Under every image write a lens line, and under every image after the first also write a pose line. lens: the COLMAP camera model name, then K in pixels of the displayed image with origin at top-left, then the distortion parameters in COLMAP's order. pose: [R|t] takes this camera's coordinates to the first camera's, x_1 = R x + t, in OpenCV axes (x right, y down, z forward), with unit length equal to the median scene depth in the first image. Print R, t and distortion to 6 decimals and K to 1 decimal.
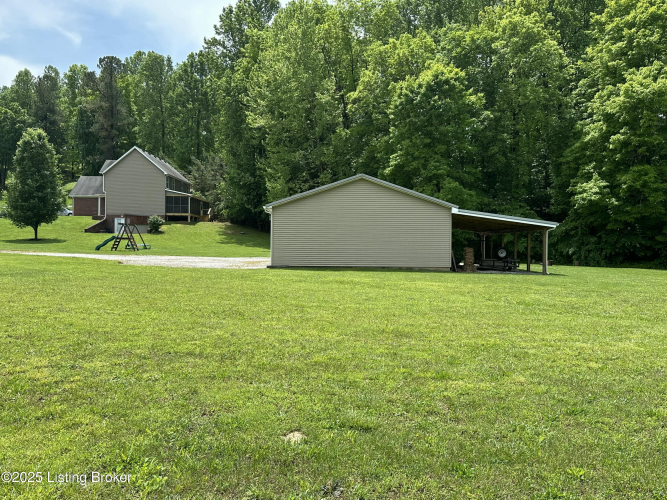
lens RADIAL K [[574.3, 0, 332.6], [0, 574.3, 253.5], [0, 0, 1]] dist [0.015940, -0.017253]
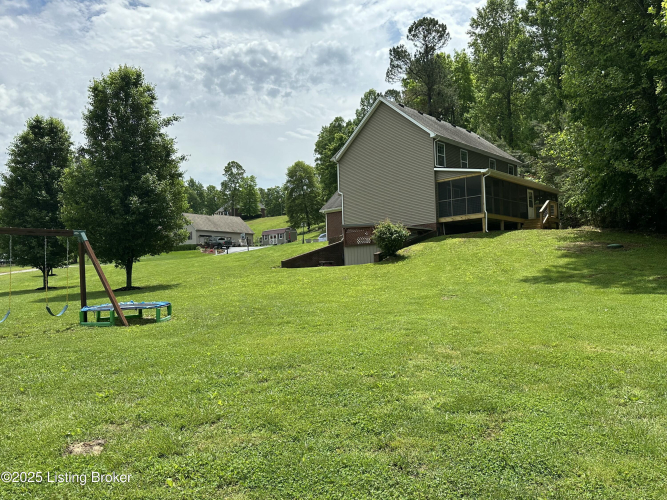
lens RADIAL K [[540.3, 0, 334.0], [0, 540.3, 251.3], [0, 0, 1]] dist [-0.001976, -0.000603]
pose [[0.731488, -0.072553, -0.677983, -0.048732], [0.035583, 0.997030, -0.068303, -0.014518], [0.680925, 0.025838, 0.731898, 0.607356]]
